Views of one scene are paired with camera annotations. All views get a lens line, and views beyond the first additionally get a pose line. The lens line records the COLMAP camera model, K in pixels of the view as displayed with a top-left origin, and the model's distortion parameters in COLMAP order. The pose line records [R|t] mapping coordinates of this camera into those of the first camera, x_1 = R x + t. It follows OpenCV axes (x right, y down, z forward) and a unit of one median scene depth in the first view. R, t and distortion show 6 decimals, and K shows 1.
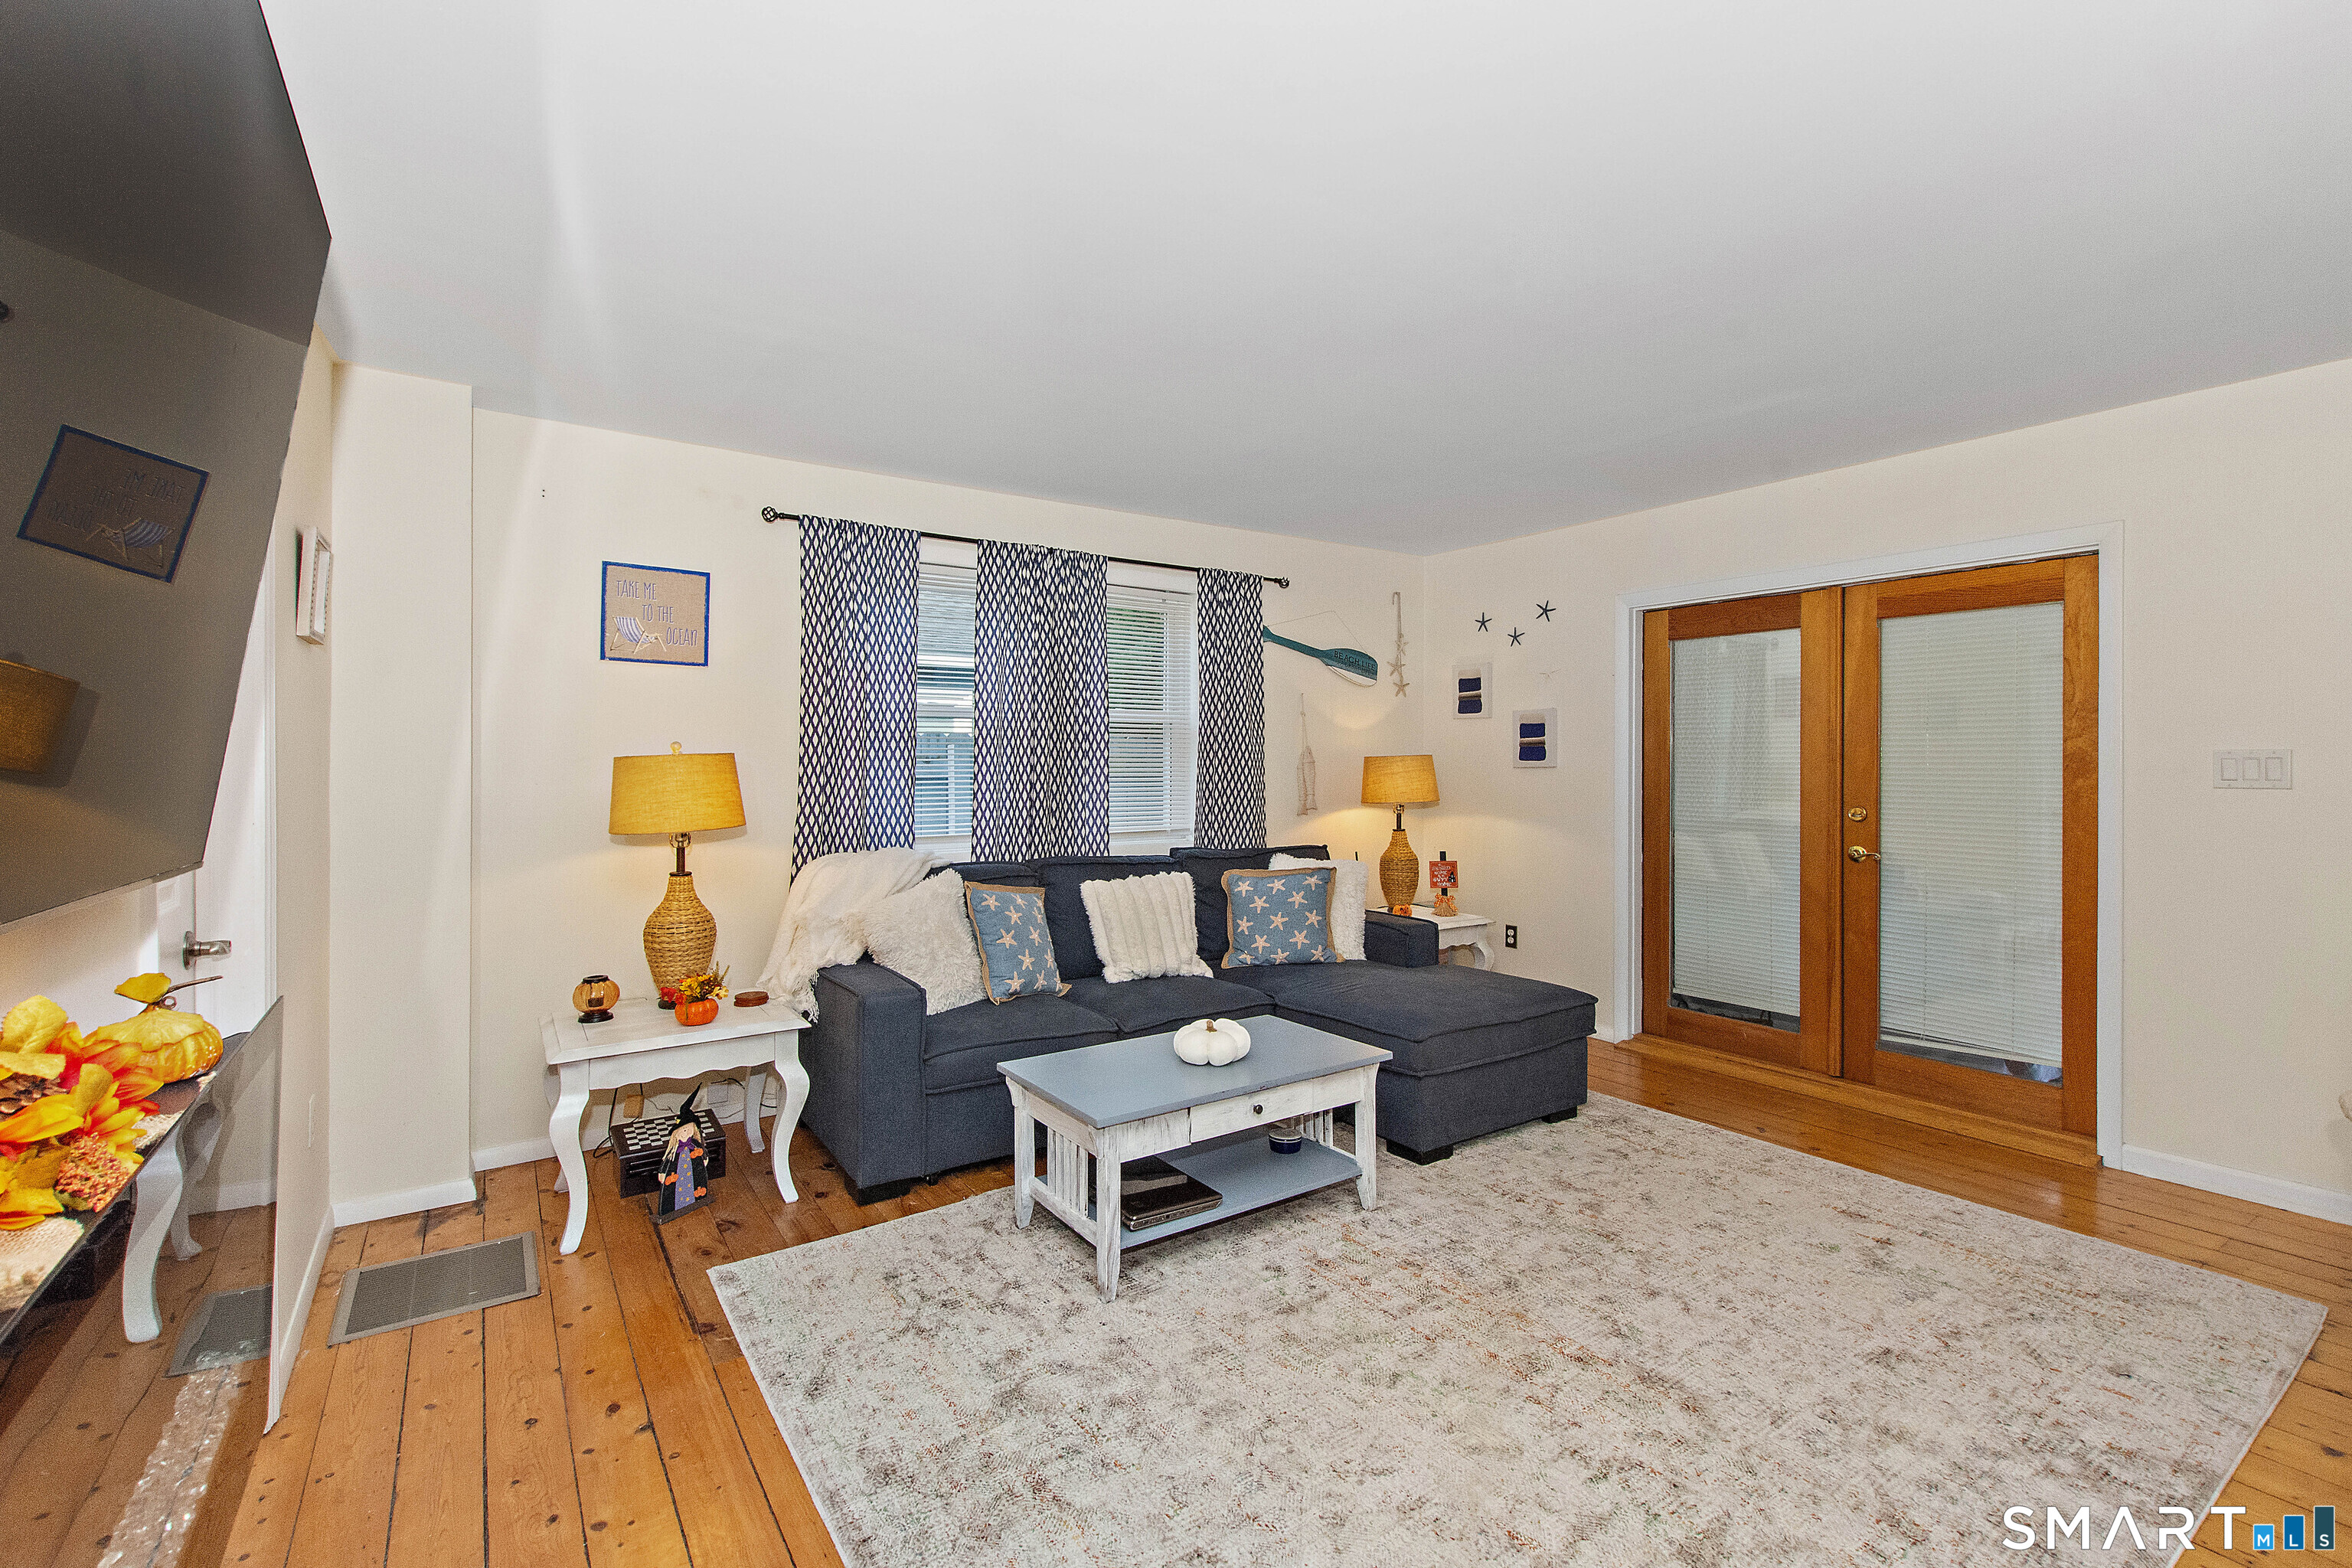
lens RADIAL K [[1010.3, 0, 1183.8], [0, 1010.3, 766.7], [0, 0, 1]] dist [-0.000599, -0.000212]
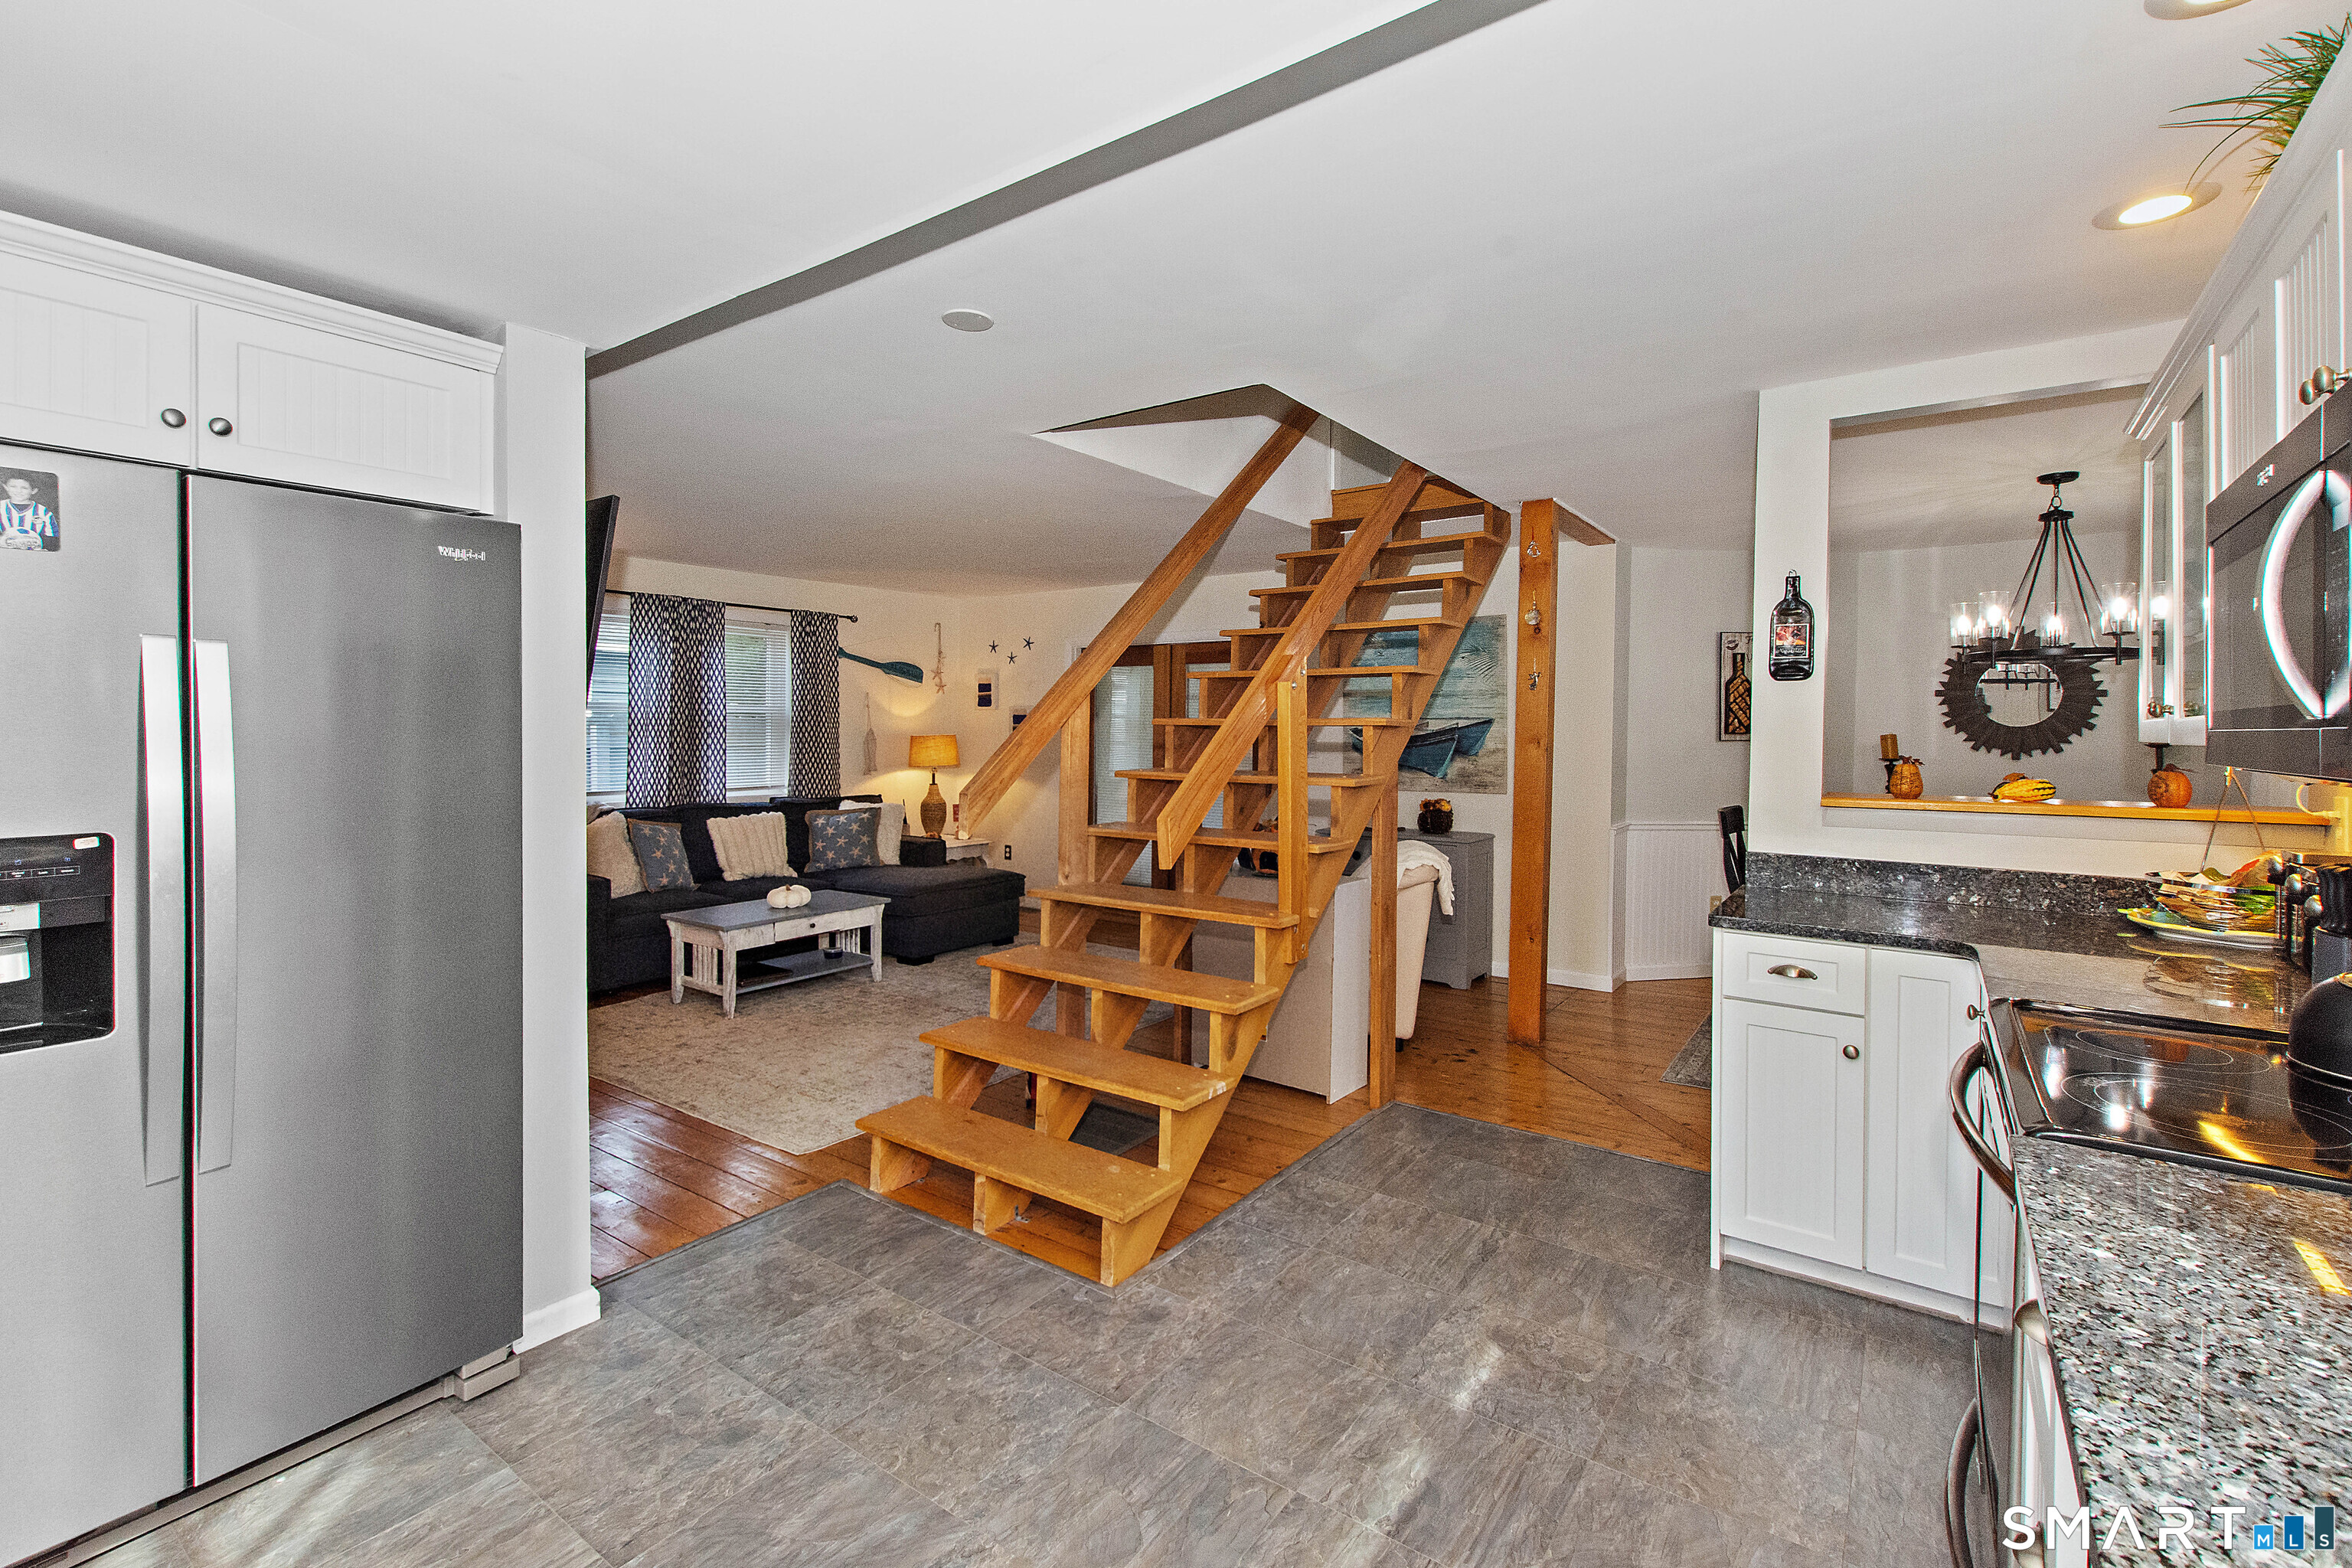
lens RADIAL K [[1046.6, 0, 1179.6], [0, 1046.6, 740.2], [0, 0, 1]] dist [0.001245, 0.000276]
pose [[0.940874, 0.002828, 0.338746, 0.034252], [-0.007728, 0.999884, 0.013115, -0.032028], [-0.338669, -0.014958, 0.940787, -0.717550]]
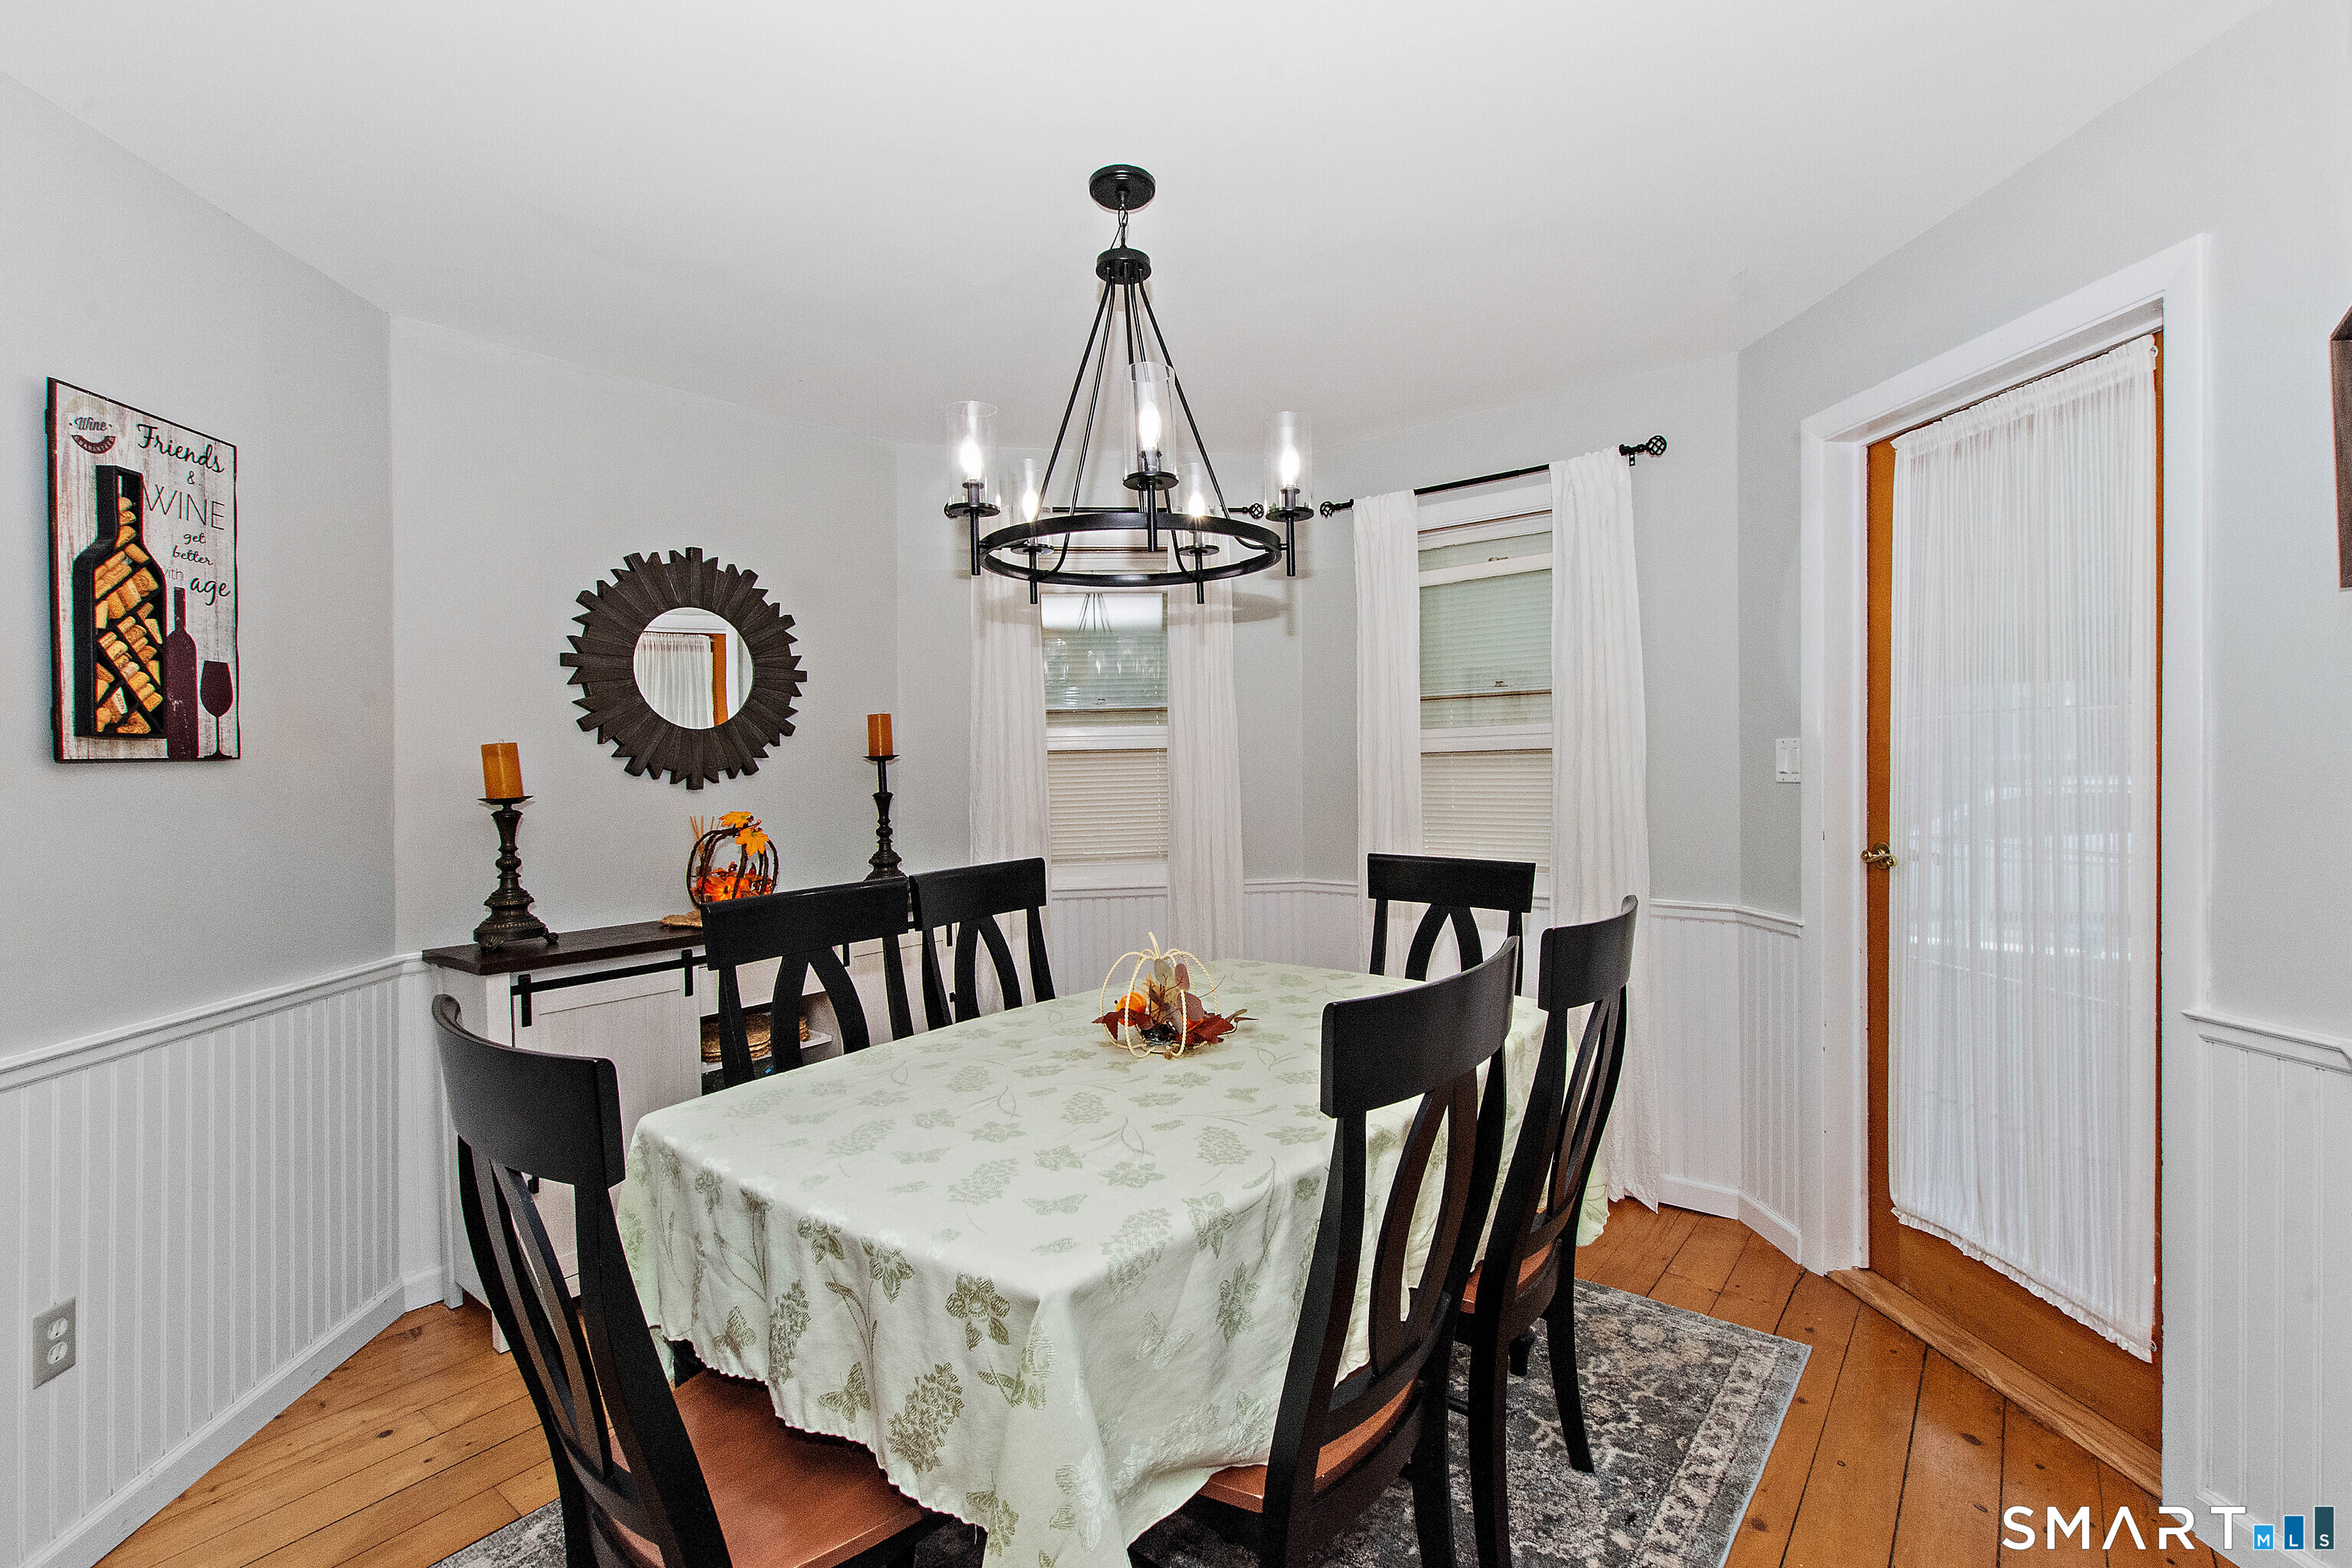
lens RADIAL K [[1049.9, 0, 1175.5], [0, 1049.9, 769.3], [0, 0, 1]] dist [0.000795, 0.000177]
pose [[-0.284803, 0.002752, 0.958582, 0.699368], [0.019081, 0.999814, 0.002798, -0.007538], [-0.958396, 0.019087, -0.284802, 0.075971]]
